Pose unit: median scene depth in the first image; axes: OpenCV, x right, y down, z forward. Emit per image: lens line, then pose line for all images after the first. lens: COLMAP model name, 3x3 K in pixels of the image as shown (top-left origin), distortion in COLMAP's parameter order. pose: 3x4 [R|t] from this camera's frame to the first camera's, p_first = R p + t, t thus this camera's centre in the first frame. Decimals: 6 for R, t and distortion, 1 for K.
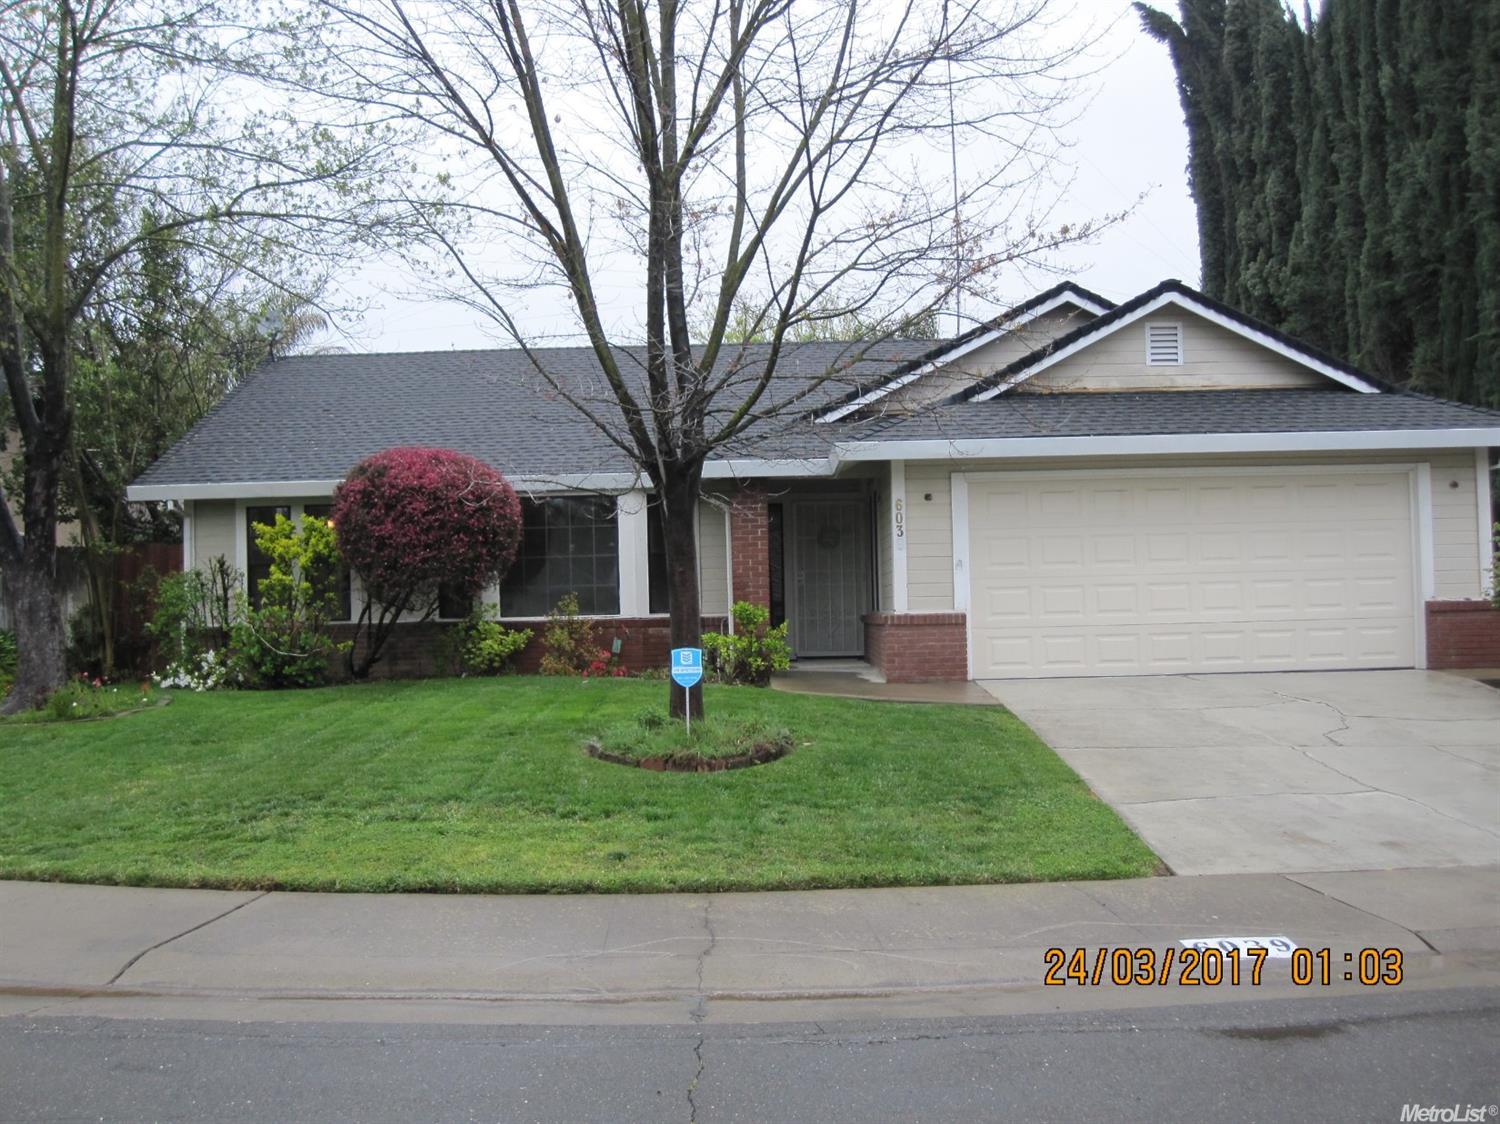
lens RADIAL K [[1465.0, 0, 748.2], [0, 1465.0, 565.2], [0, 0, 1]] dist [-0.067737, 0.000000]
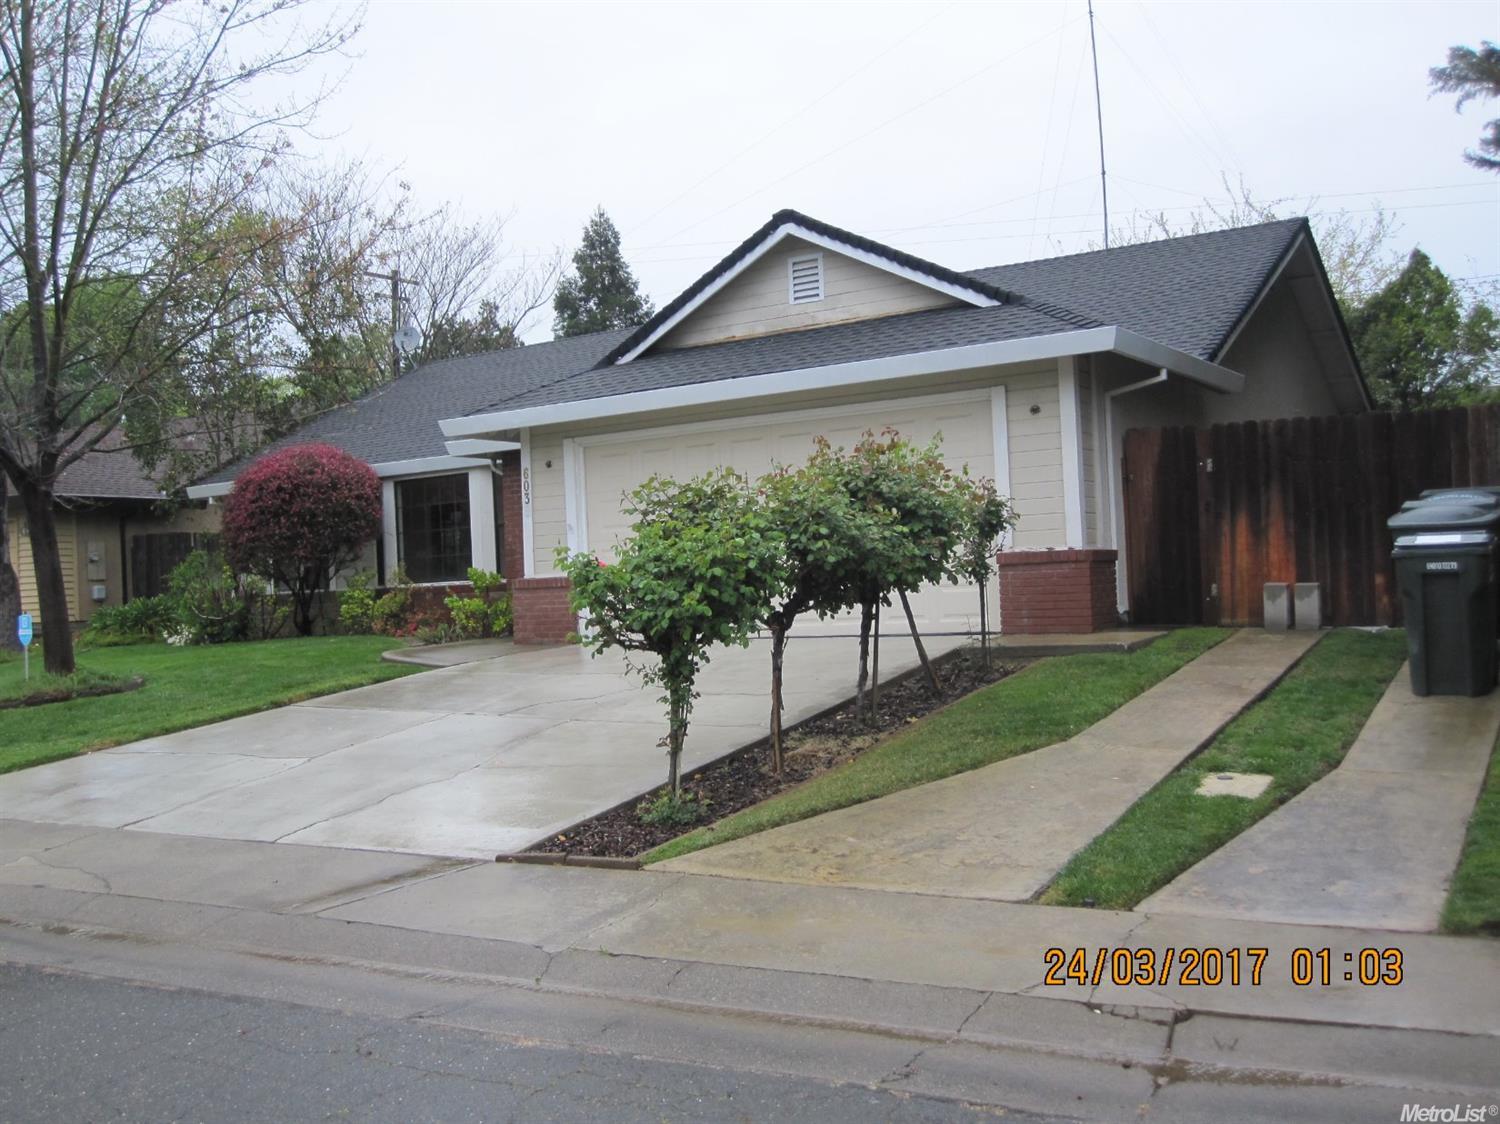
lens RADIAL K [[1465.0, 0, 748.4], [0, 1465.0, 561.2], [0, 0, 1]] dist [-0.067737, 0.000000]
pose [[0.836134, -0.022771, -0.548052, 0.775775], [0.036209, 0.999250, 0.013725, 0.012343], [0.547329, -0.031320, 0.836331, 0.206707]]
